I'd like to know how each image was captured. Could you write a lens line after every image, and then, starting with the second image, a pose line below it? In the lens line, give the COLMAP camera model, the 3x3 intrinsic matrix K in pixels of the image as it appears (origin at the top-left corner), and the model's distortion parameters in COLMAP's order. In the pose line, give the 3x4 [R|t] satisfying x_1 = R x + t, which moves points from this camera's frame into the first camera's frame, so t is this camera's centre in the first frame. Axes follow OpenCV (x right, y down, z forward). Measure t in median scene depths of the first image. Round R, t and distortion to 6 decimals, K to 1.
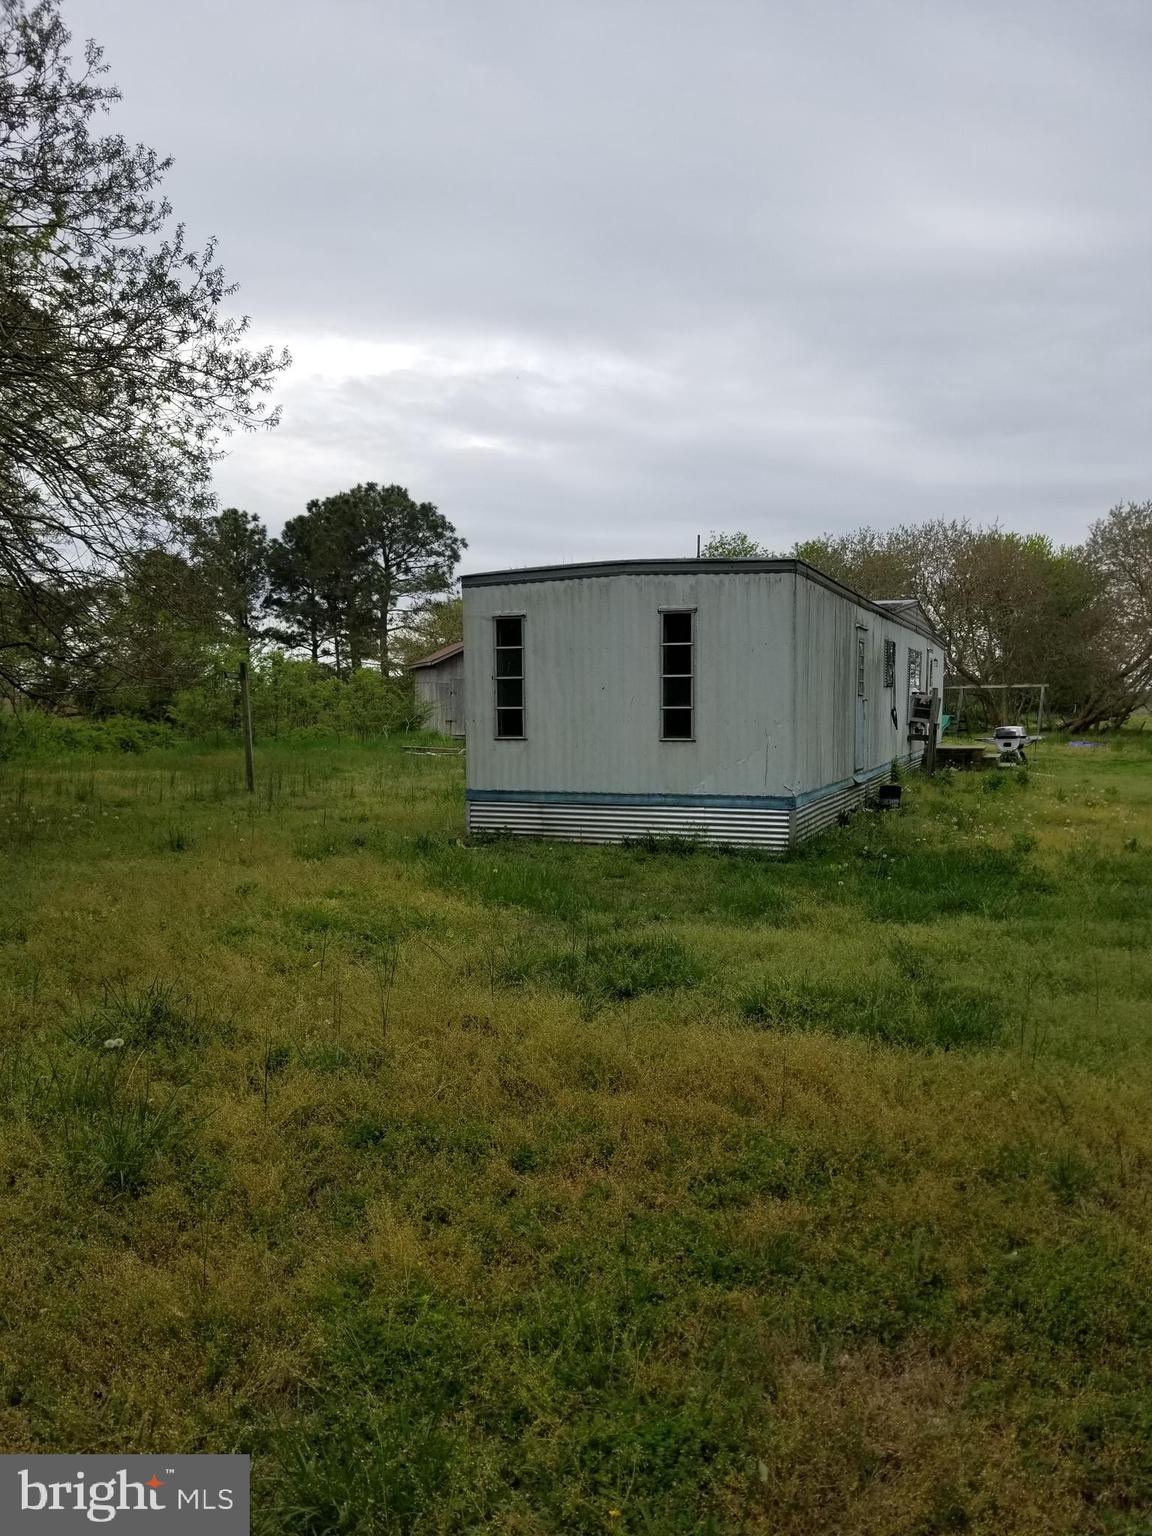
lens RADIAL K [[1202.0, 0, 582.1], [0, 1202.0, 796.3], [0, 0, 1]] dist [0.121521, -0.234663]
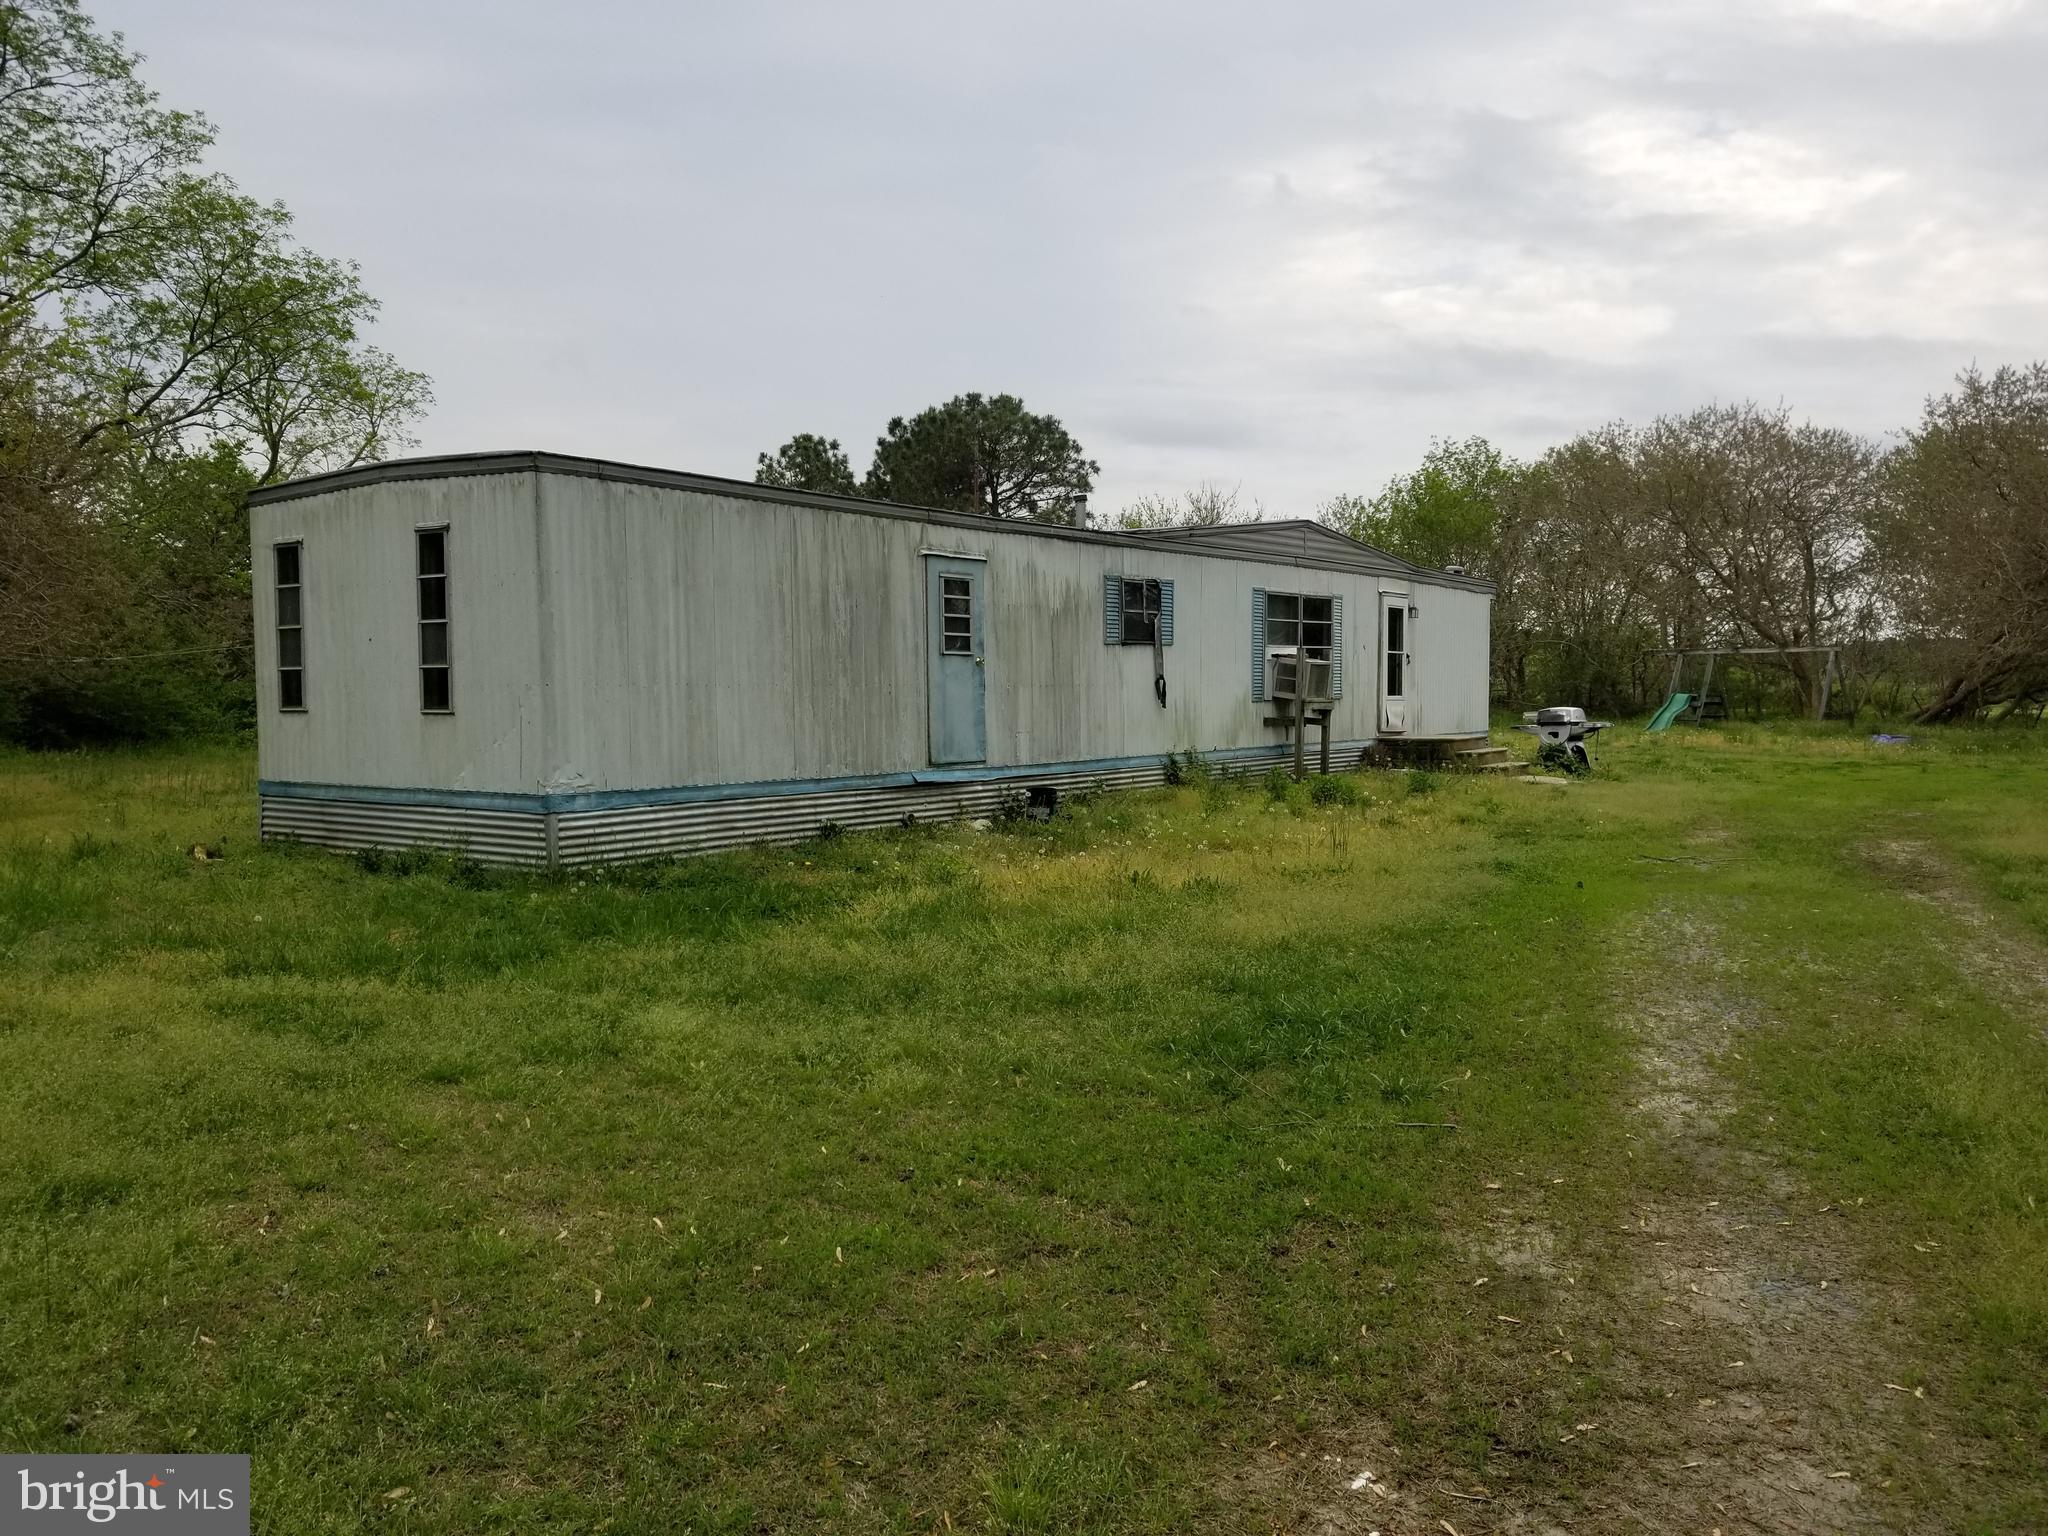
lens RADIAL K [[1577.9, 0, 1036.2], [0, 1577.9, 809.3], [0, 0, 1]] dist [0.118689, -0.210673]
pose [[0.967990, 0.018996, -0.250270, 0.164757], [-0.018322, 0.999820, 0.005023, -0.000358], [0.250320, -0.000277, 0.968163, 0.045583]]
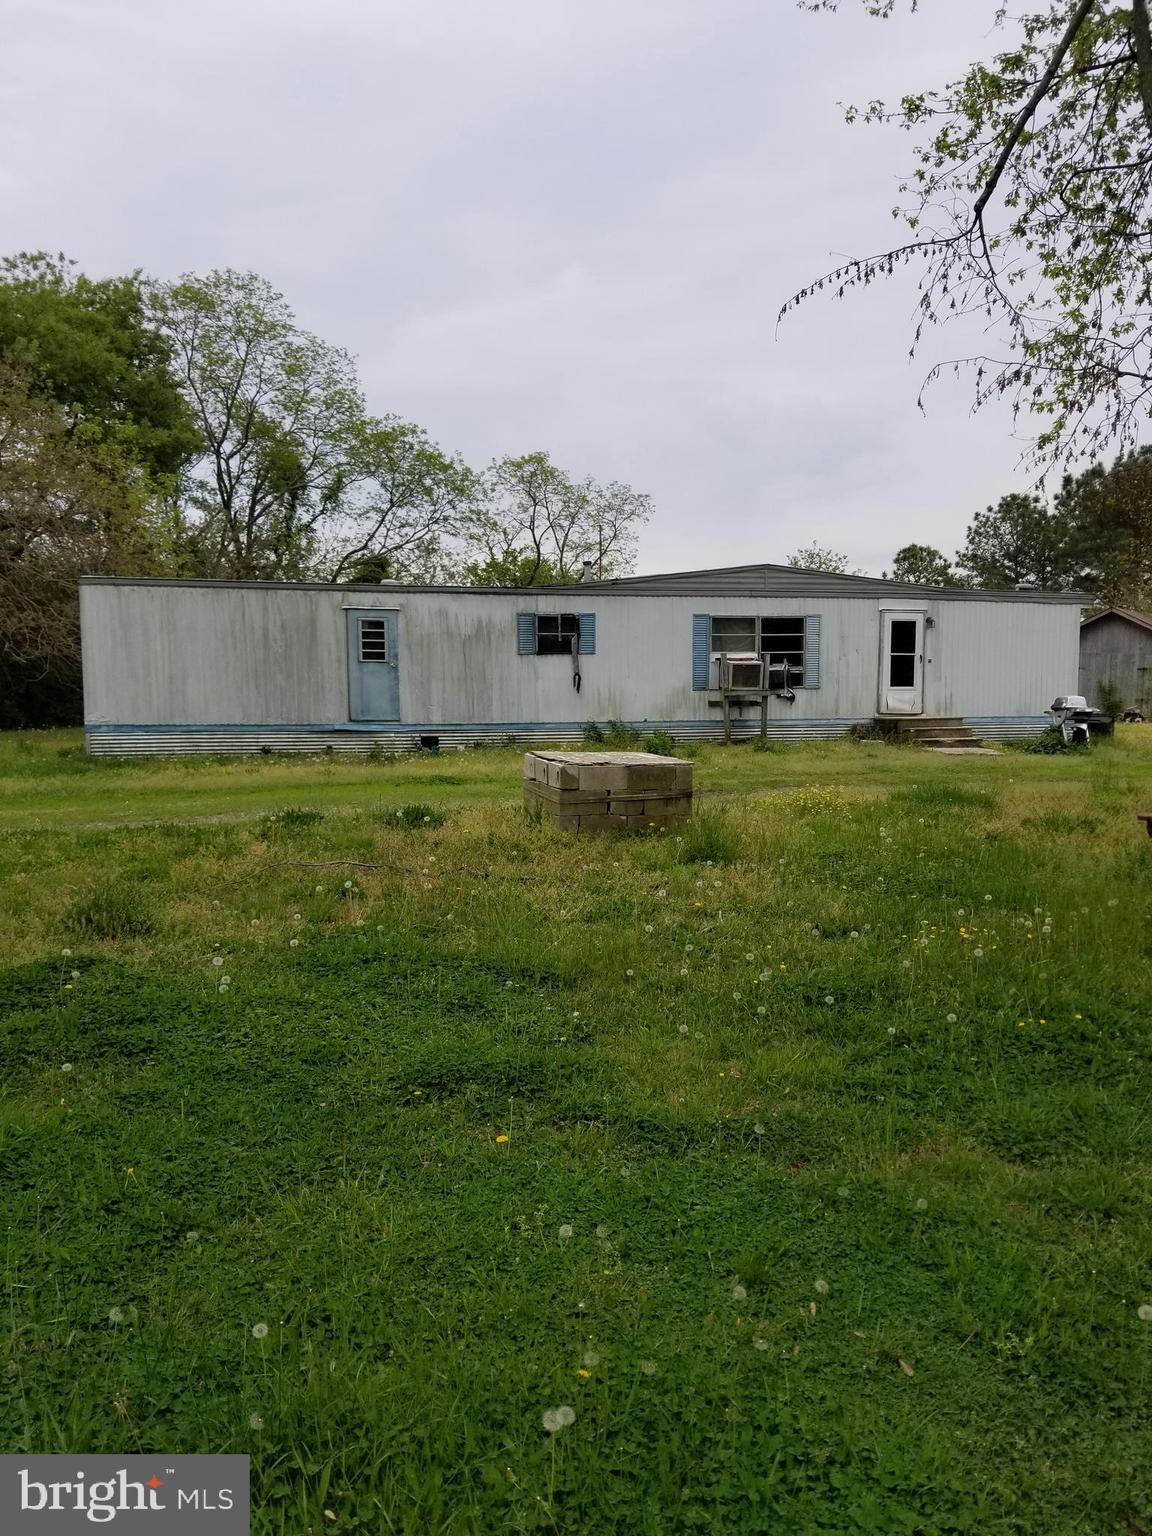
lens RADIAL K [[1202.0, 0, 582.1], [0, 1202.0, 796.3], [0, 0, 1]] dist [0.121521, -0.234663]
pose [[0.596743, 0.065187, -0.799780, 0.449970], [-0.057778, 0.997598, 0.038201, -0.001296], [0.800350, 0.023414, 0.599076, 0.135556]]
